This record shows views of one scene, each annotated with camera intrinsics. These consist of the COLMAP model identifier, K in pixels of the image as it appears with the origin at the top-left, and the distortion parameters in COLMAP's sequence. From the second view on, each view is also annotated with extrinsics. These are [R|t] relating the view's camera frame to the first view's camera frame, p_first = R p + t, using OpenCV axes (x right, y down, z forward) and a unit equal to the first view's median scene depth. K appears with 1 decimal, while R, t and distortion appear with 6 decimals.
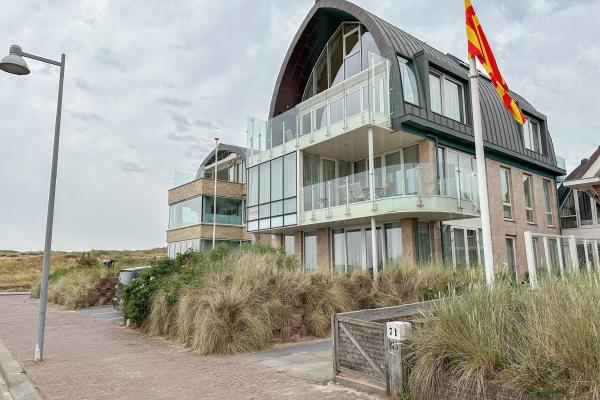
lens RADIAL K [[410.0, 0, 300.0], [0, 410.0, 200.0], [0, 0, 1]] dist [0.075227, 0.000050]
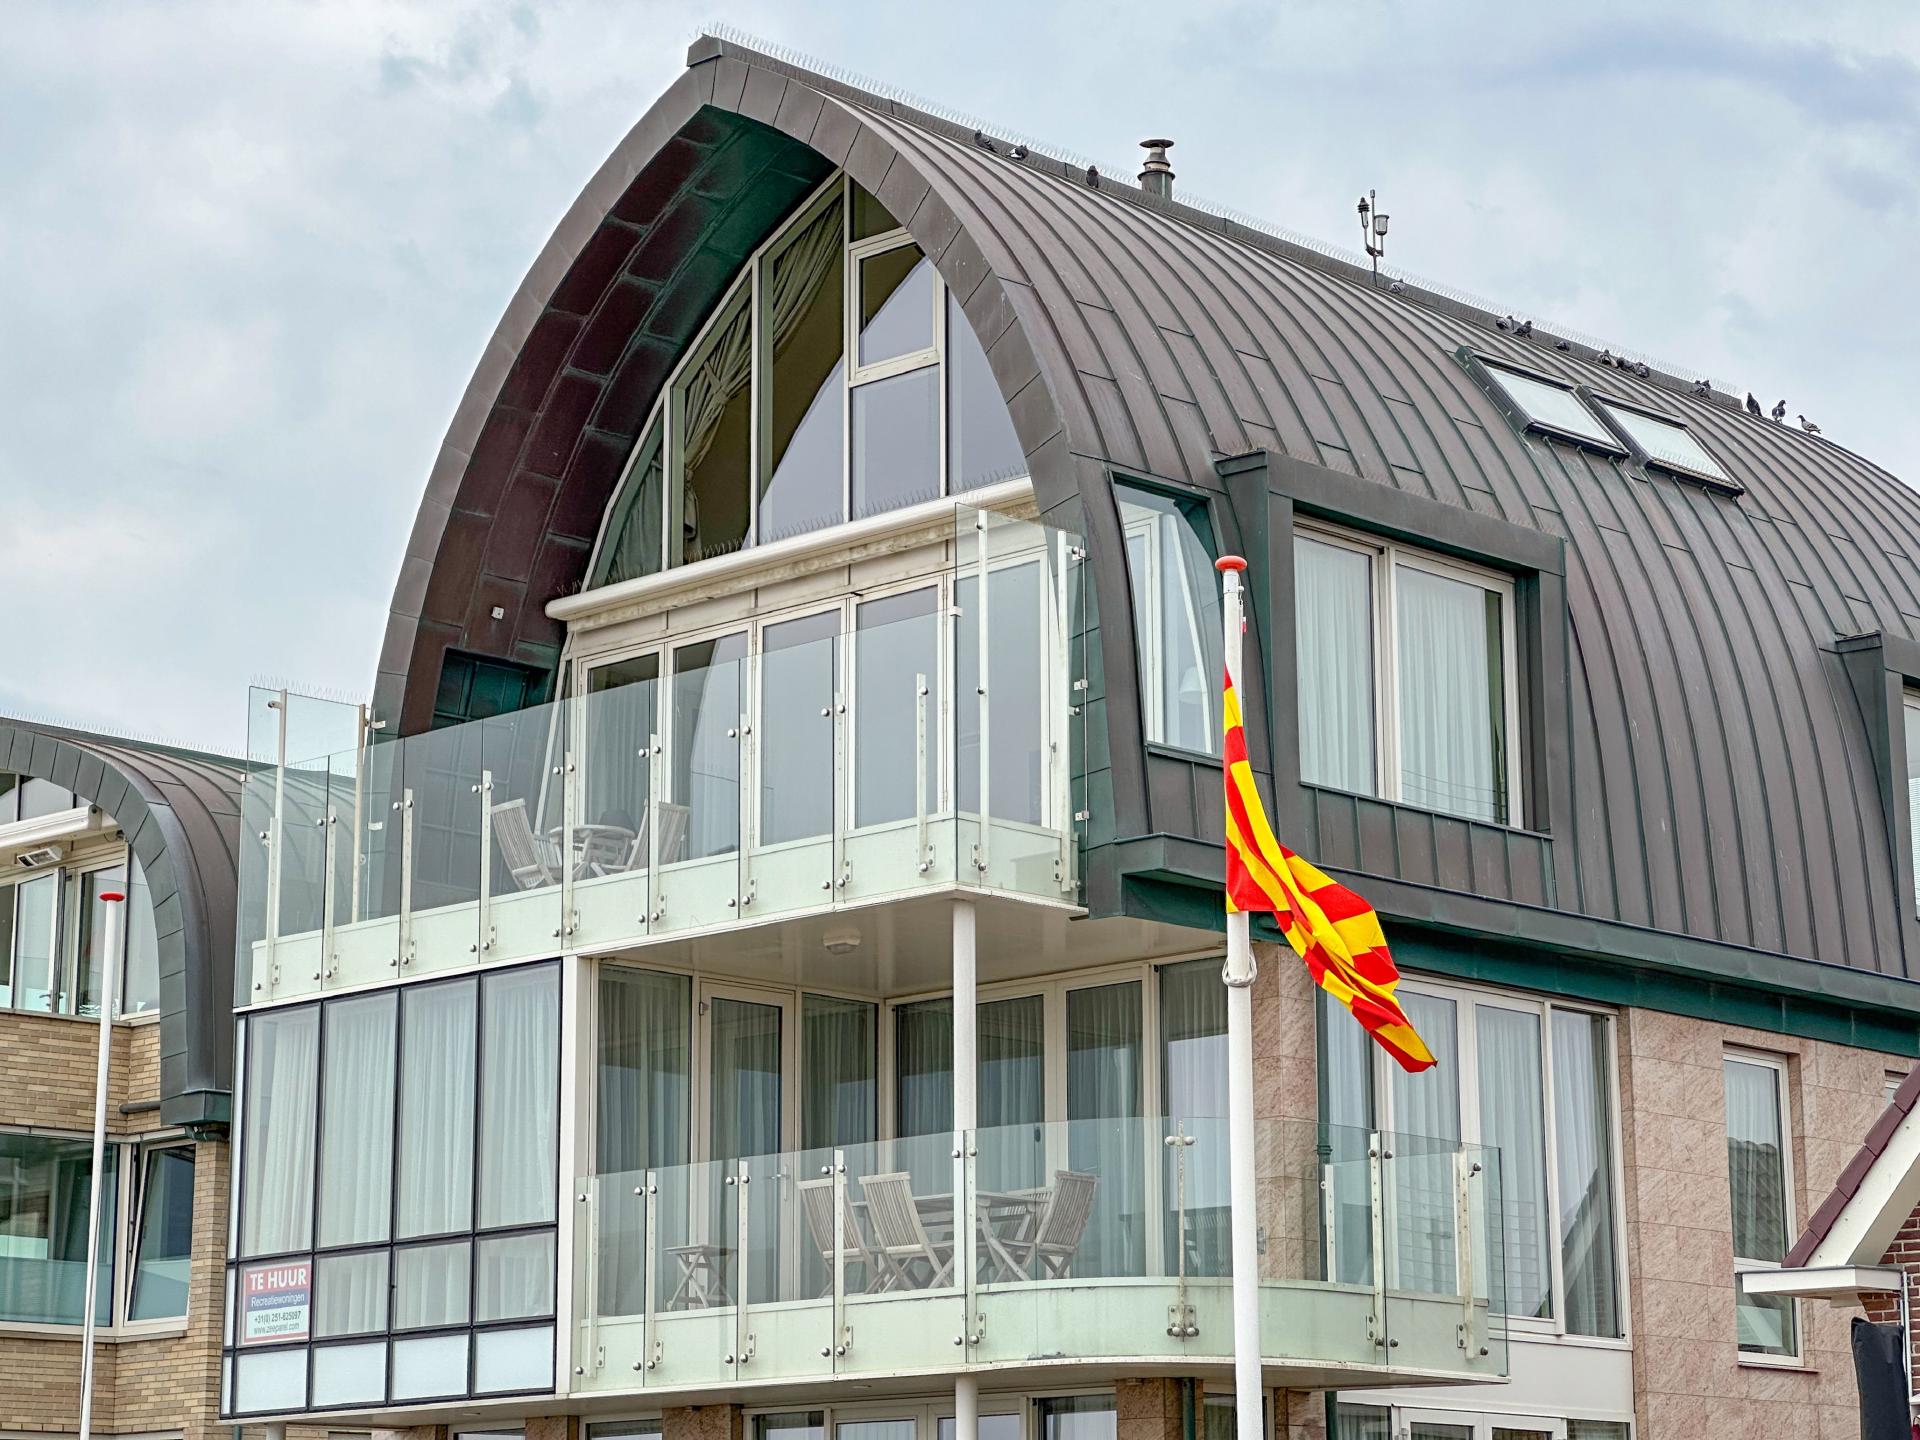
lens RADIAL K [[4291.9, 0, 962.7], [0, 4291.9, 610.3], [0, 0, 1]] dist [0.080527, 0.695409]
pose [[0.992623, 0.029166, 0.117680, -0.061823], [-0.021506, 0.997598, -0.065844, -0.158561], [-0.119317, 0.062828, 0.990866, -0.884839]]
